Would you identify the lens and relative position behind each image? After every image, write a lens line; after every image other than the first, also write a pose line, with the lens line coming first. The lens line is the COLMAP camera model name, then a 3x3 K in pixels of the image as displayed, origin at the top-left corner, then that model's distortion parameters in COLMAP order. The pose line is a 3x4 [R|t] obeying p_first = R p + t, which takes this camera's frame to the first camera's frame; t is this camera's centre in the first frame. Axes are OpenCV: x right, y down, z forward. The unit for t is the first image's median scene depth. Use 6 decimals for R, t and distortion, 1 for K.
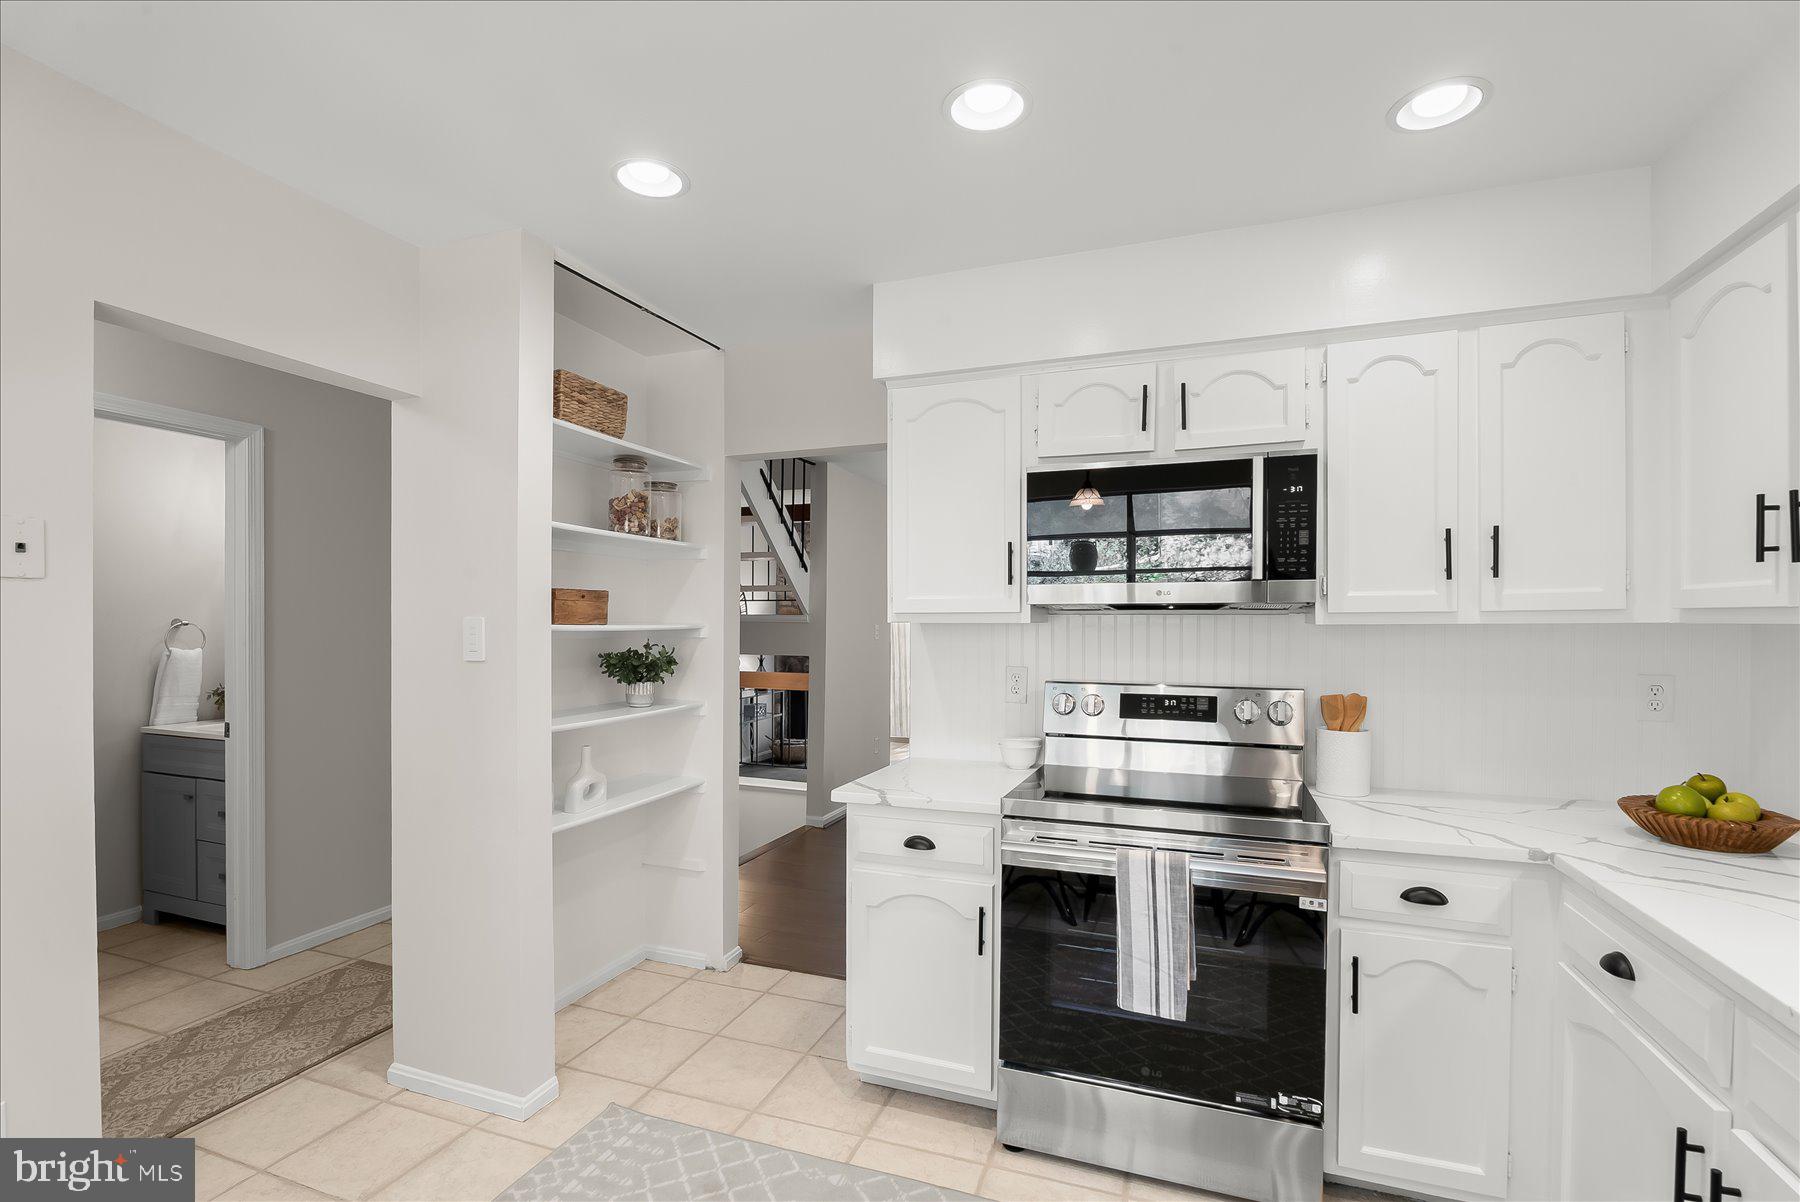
lens RADIAL K [[837.4, 0, 891.2], [0, 837.4, 626.0], [0, 0, 1]] dist [0.001143, 0.000087]
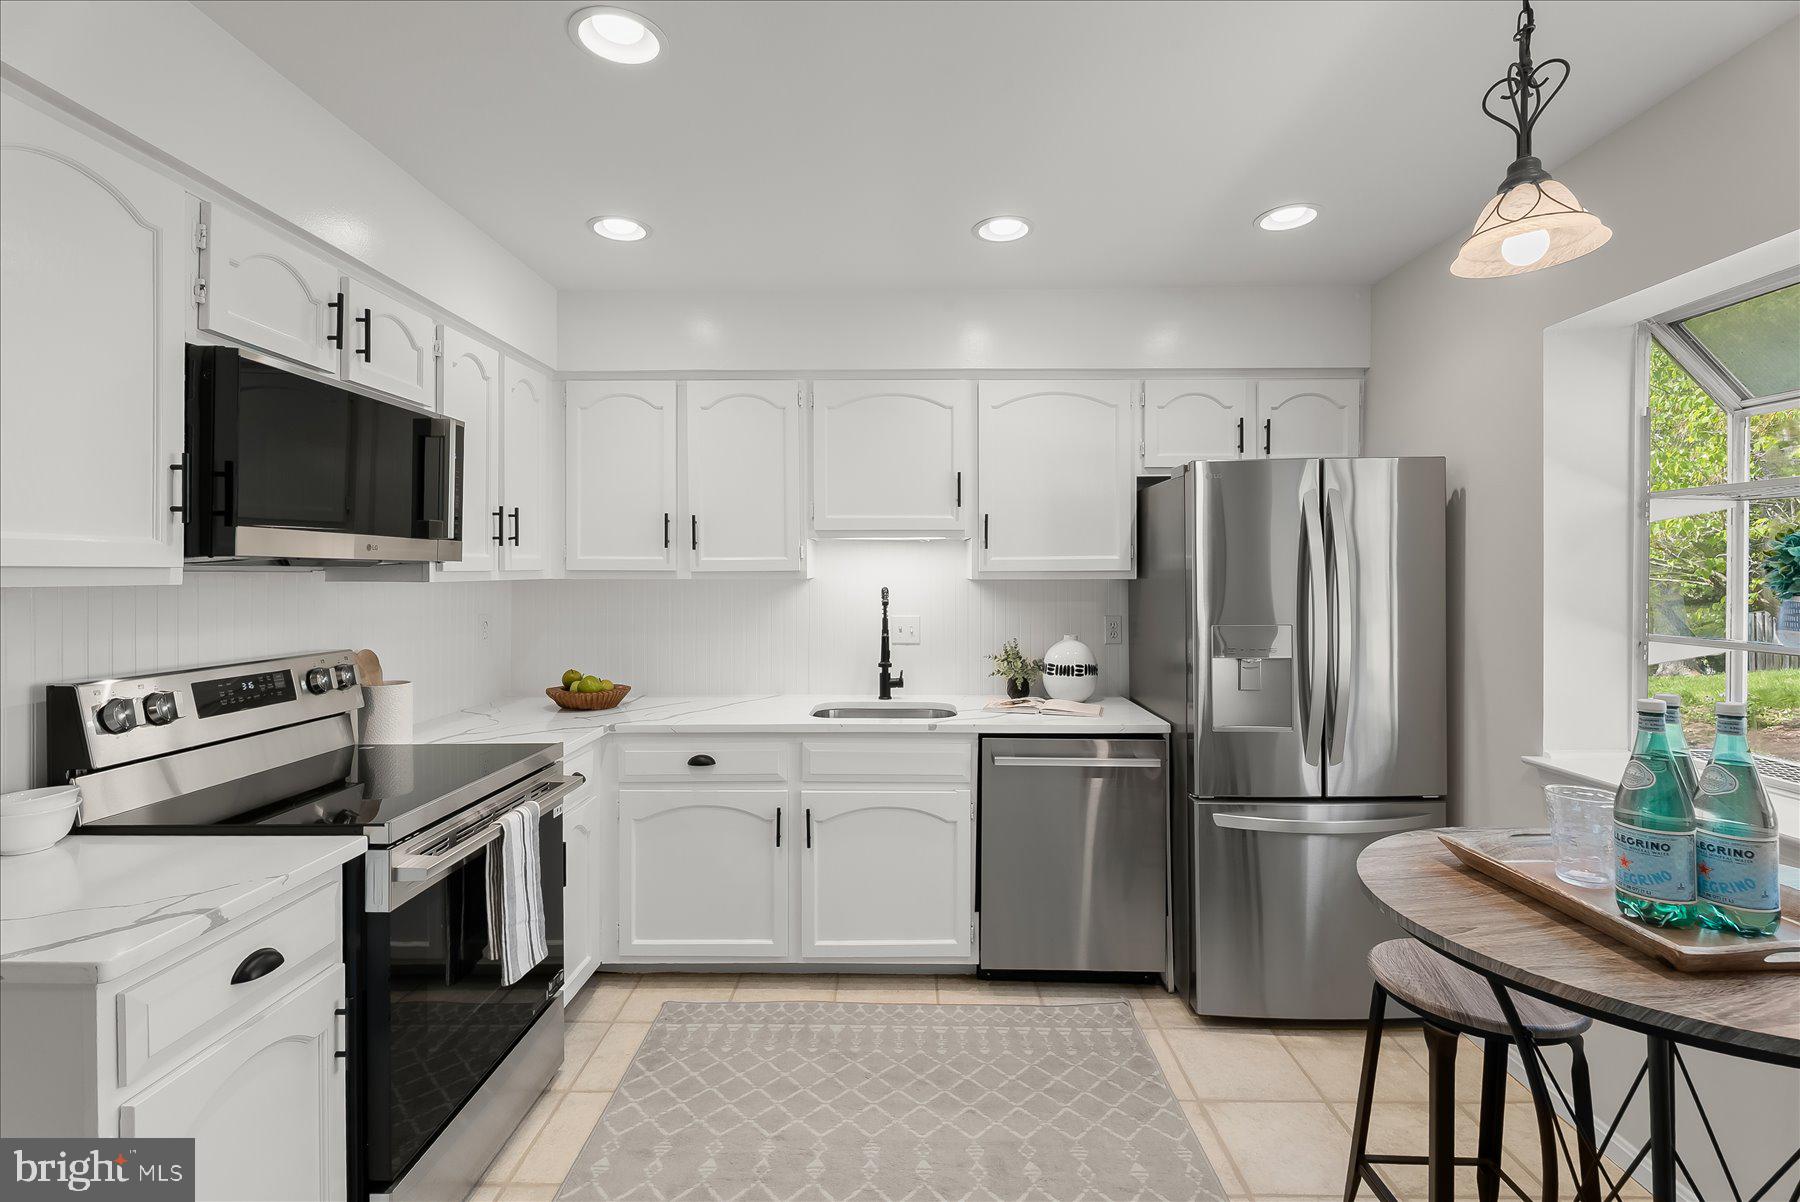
lens RADIAL K [[820.6, 0, 899.8], [0, 820.6, 573.3], [0, 0, 1]] dist [-0.000048, 0.000106]
pose [[-0.333164, -0.000540, 0.942869, -0.681354], [0.003749, 0.999991, 0.001898, -0.013260], [-0.942861, 0.004168, -0.333159, 0.800166]]
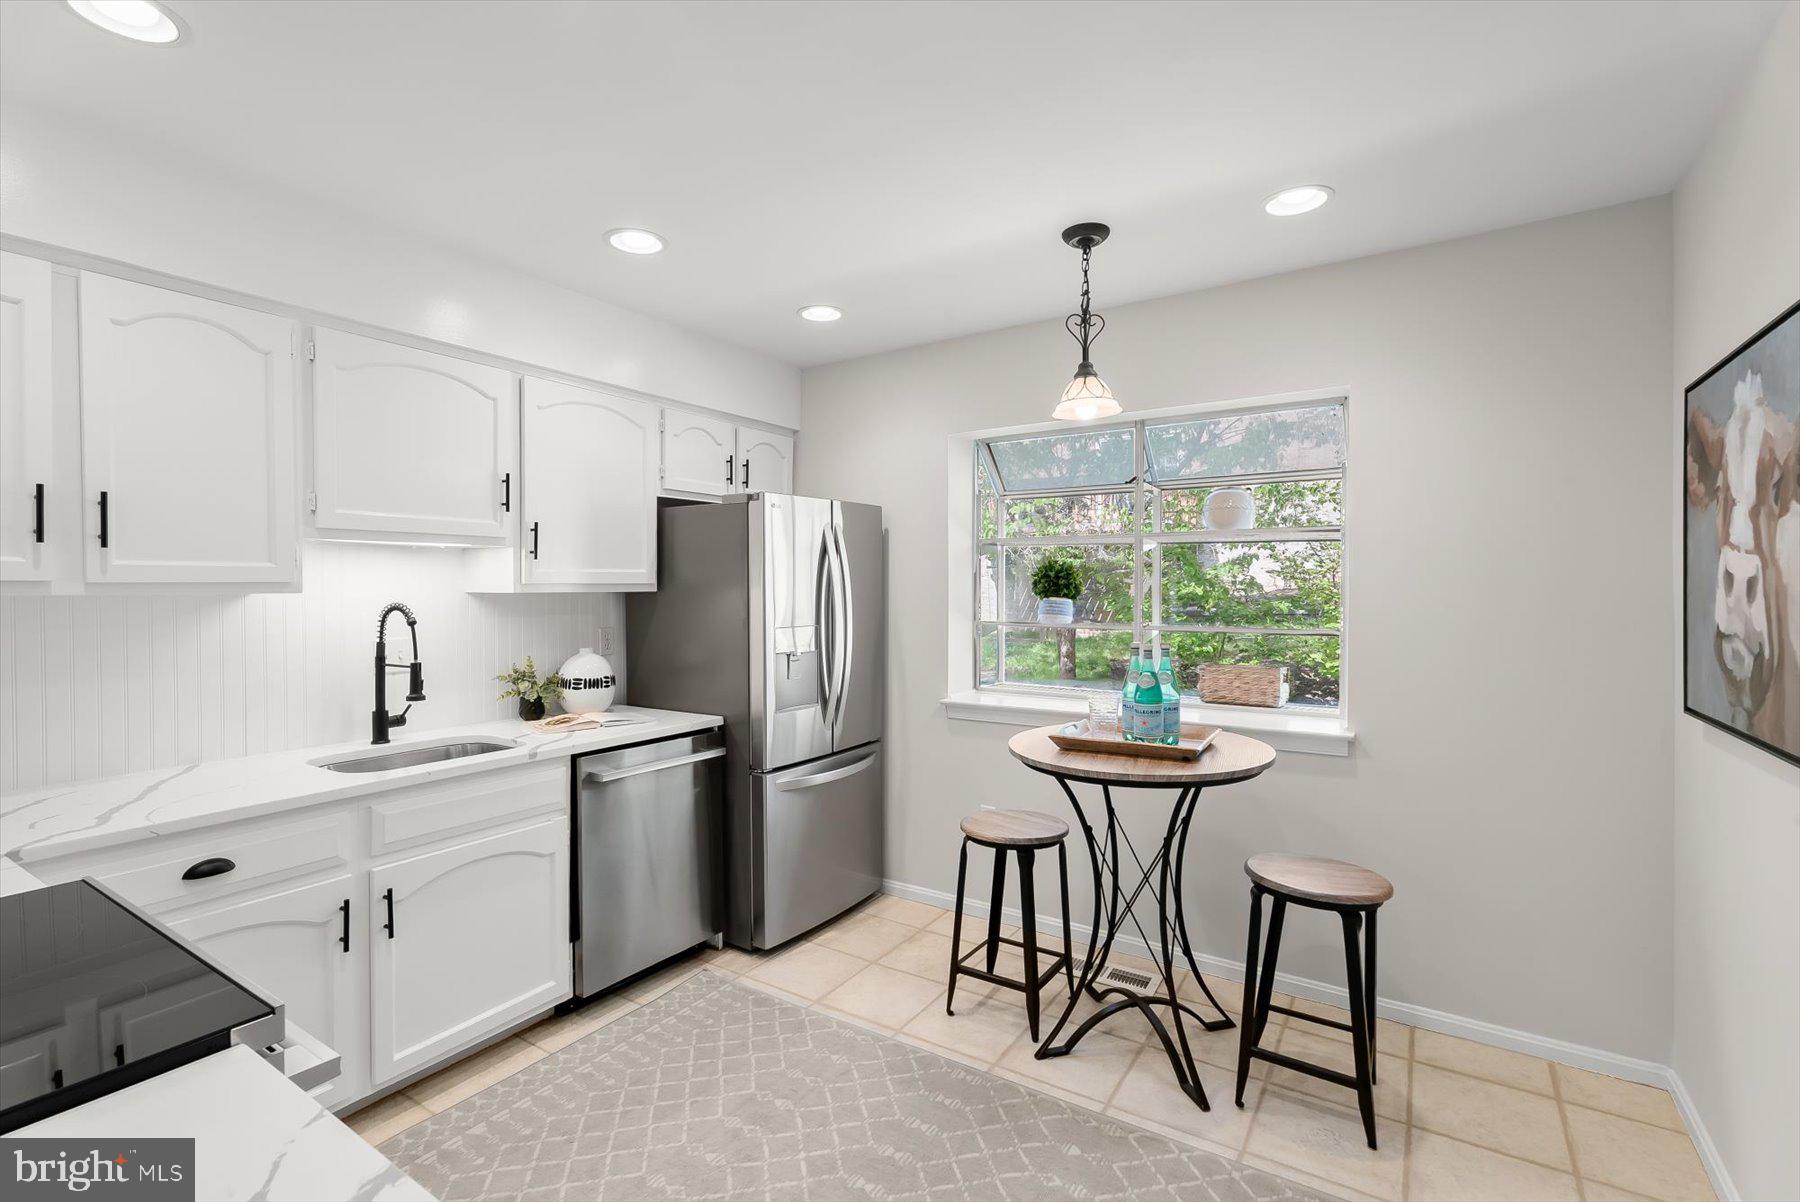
lens RADIAL K [[812.2, 0, 906.6], [0, 812.2, 590.4], [0, 0, 1]] dist [-0.000920, -0.000075]
pose [[-0.976875, 0.000652, 0.213811, -0.265952], [0.002346, 0.999968, 0.007669, -0.011207], [-0.213799, 0.007993, -0.976845, 1.312684]]
